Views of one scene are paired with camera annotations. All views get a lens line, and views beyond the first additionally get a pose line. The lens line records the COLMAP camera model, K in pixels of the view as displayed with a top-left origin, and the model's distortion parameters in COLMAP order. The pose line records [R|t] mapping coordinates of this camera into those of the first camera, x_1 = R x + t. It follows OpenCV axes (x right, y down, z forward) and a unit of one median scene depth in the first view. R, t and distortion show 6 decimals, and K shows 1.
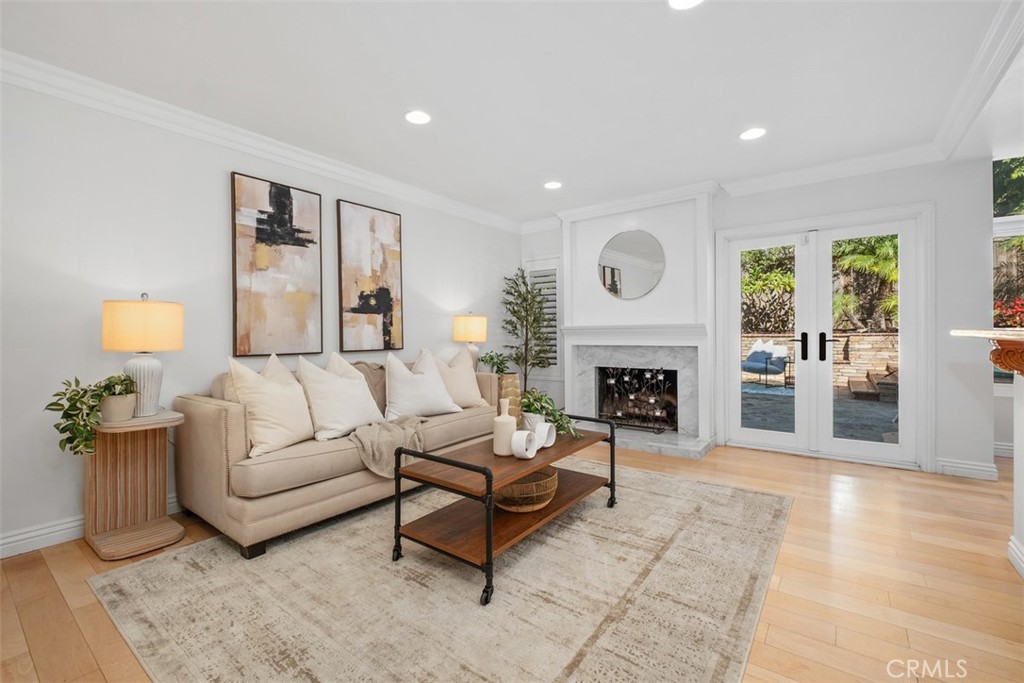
lens RADIAL K [[441.1, 0, 508.5], [0, 441.1, 335.3], [0, 0, 1]] dist [-0.001741, -0.004423]
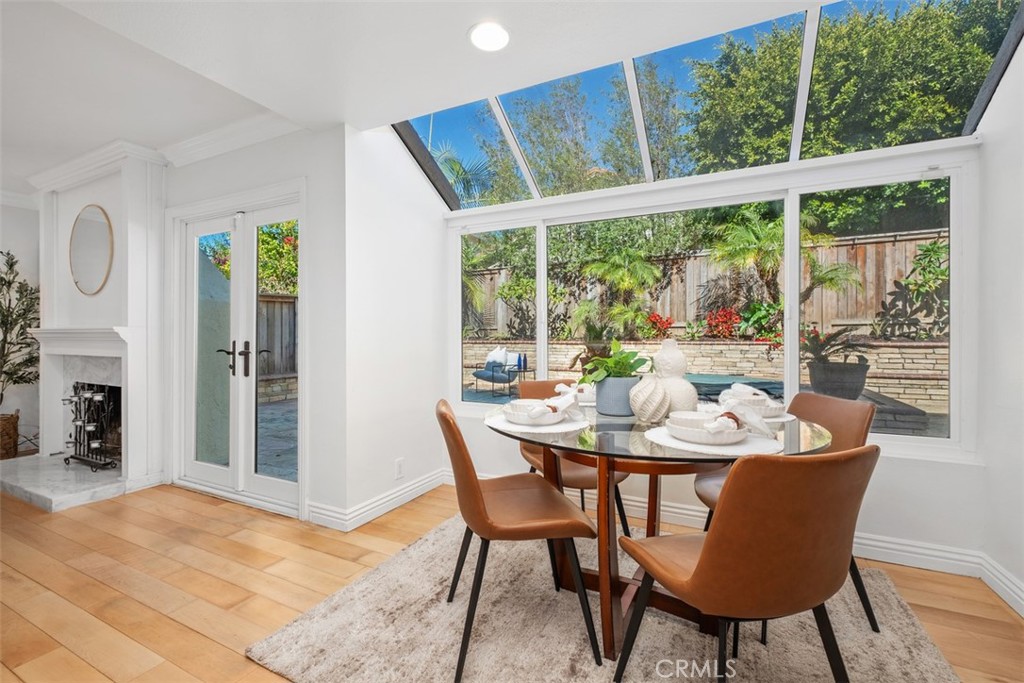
lens RADIAL K [[441.1, 0, 503.4], [0, 441.1, 340.7], [0, 0, 1]] dist [-0.001741, -0.004423]
pose [[0.983433, 0.011055, 0.180934, 1.034738], [-0.011625, 0.999930, 0.002092, -0.015141], [-0.180899, -0.004160, 0.983493, 0.138959]]
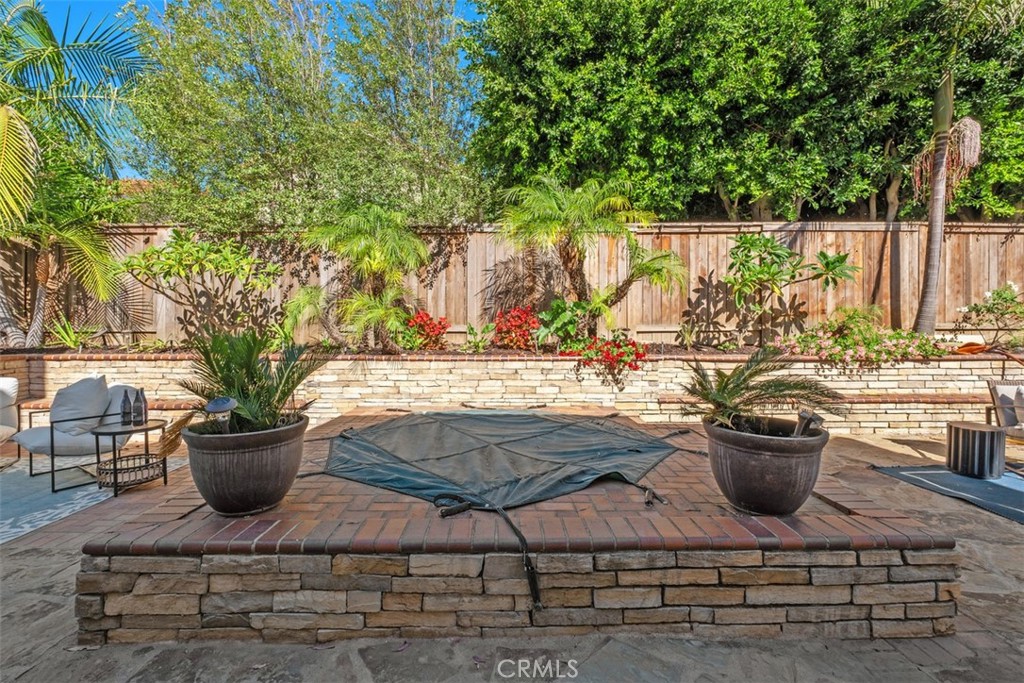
lens RADIAL K [[441.1, 0, 511.6], [0, 441.1, 338.8], [0, 0, 1]] dist [-0.001741, -0.004423]
pose [[0.782898, 0.011696, 0.622041, 1.602161], [-0.011305, 0.999926, -0.004573, -0.071221], [-0.622048, -0.003452, 0.782972, 1.002451]]
